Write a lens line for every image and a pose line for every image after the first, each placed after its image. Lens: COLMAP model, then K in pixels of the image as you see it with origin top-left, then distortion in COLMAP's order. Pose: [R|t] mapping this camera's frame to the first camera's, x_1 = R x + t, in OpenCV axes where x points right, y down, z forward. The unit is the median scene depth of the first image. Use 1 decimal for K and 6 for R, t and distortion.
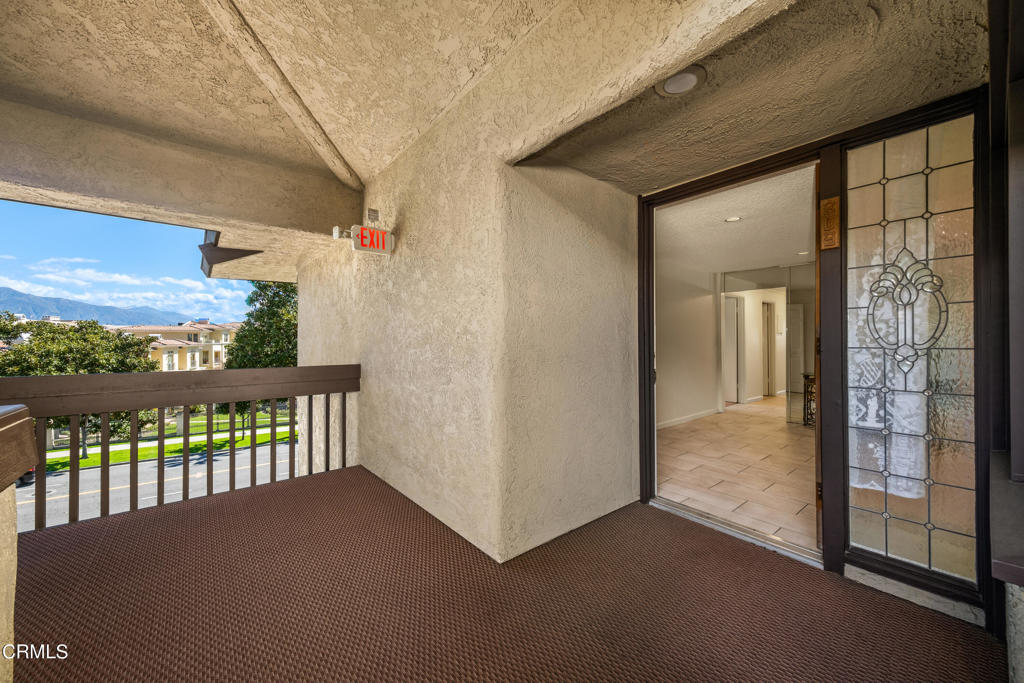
lens RADIAL K [[385.5, 0, 512.0], [0, 385.5, 341.5], [0, 0, 1]] dist [0.013345, -0.000027]
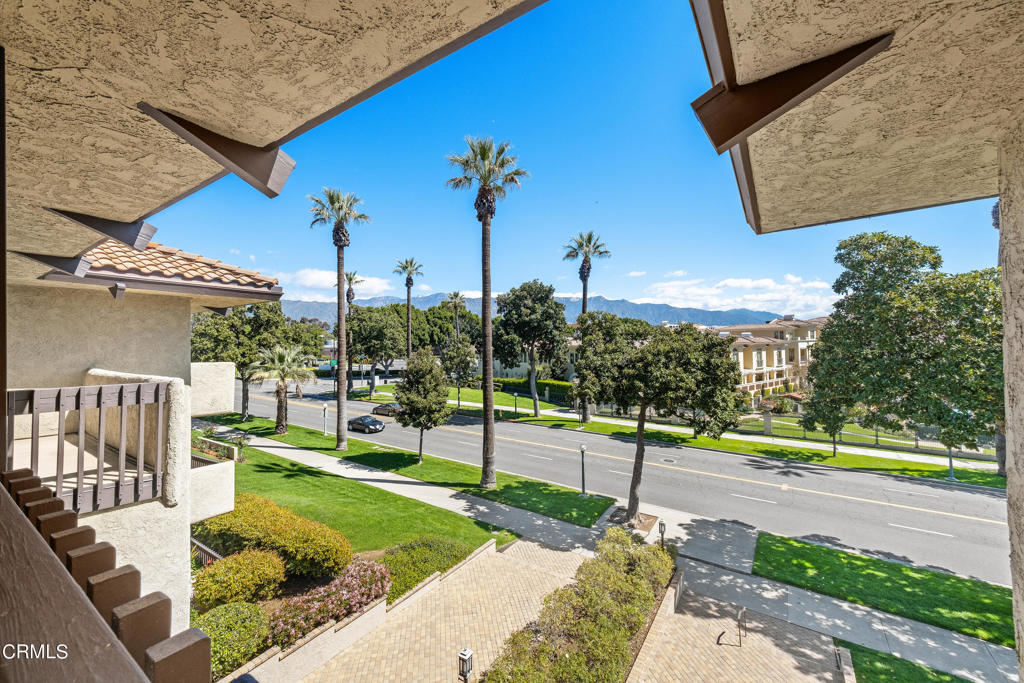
lens RADIAL K [[393.6, 0, 510.3], [0, 393.6, 333.2], [0, 0, 1]] dist [-0.000541, -0.000057]
pose [[0.275821, -0.023293, -0.960927, -0.112620], [0.011764, 0.999713, -0.020856, -0.005496], [0.961137, -0.005552, 0.276016, 0.165871]]
